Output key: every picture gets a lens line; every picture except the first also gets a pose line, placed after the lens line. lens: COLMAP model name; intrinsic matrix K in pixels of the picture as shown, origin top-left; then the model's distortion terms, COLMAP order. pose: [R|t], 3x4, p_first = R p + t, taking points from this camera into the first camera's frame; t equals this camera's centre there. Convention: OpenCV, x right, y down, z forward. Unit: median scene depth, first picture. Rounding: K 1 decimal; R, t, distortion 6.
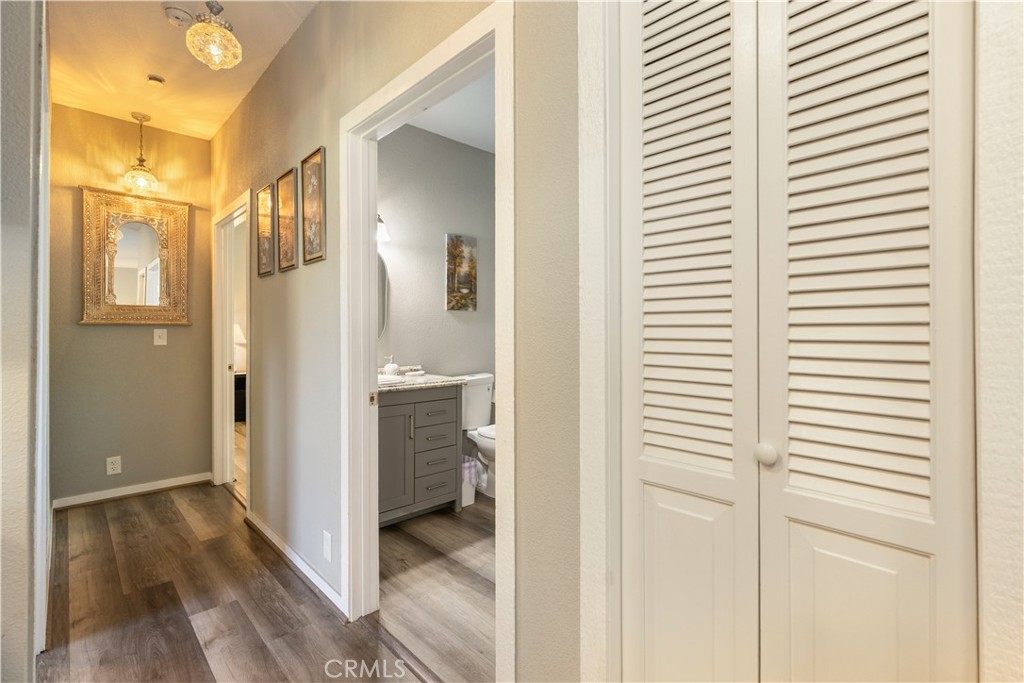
lens RADIAL K [[470.8, 0, 507.5], [0, 470.8, 328.1], [0, 0, 1]] dist [0.006430, 0.000146]
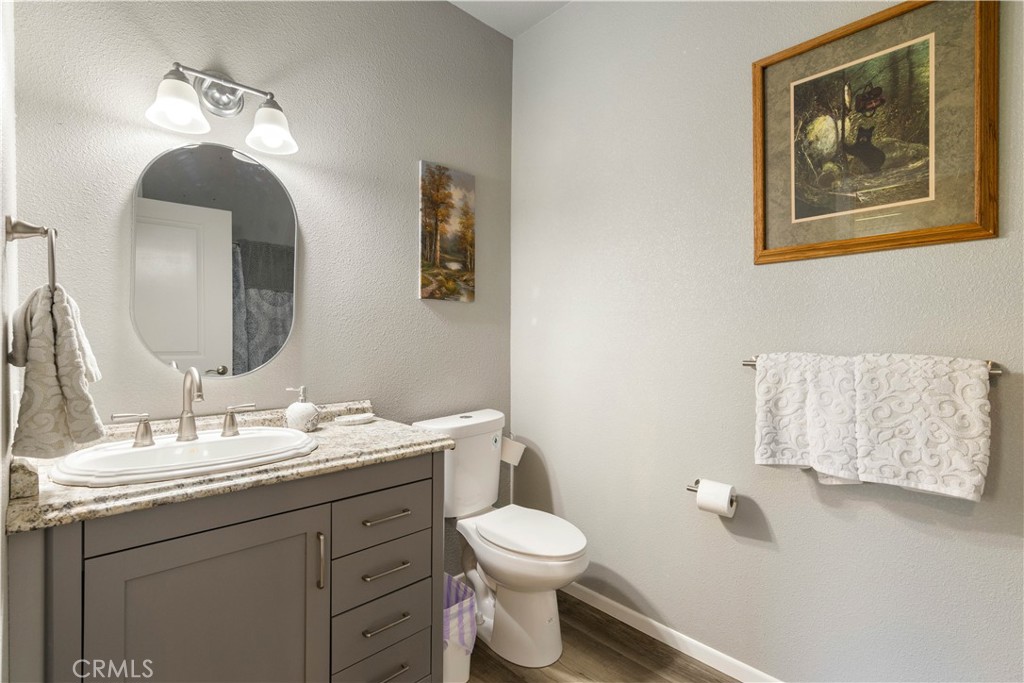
lens RADIAL K [[470.8, 0, 512.8], [0, 470.8, 338.1], [0, 0, 1]] dist [0.006430, 0.000146]
pose [[0.999835, 0.003795, 0.017741, -0.030175], [-0.003914, 0.999970, 0.006710, 0.003942], [-0.017715, -0.006778, 0.999820, 0.441392]]
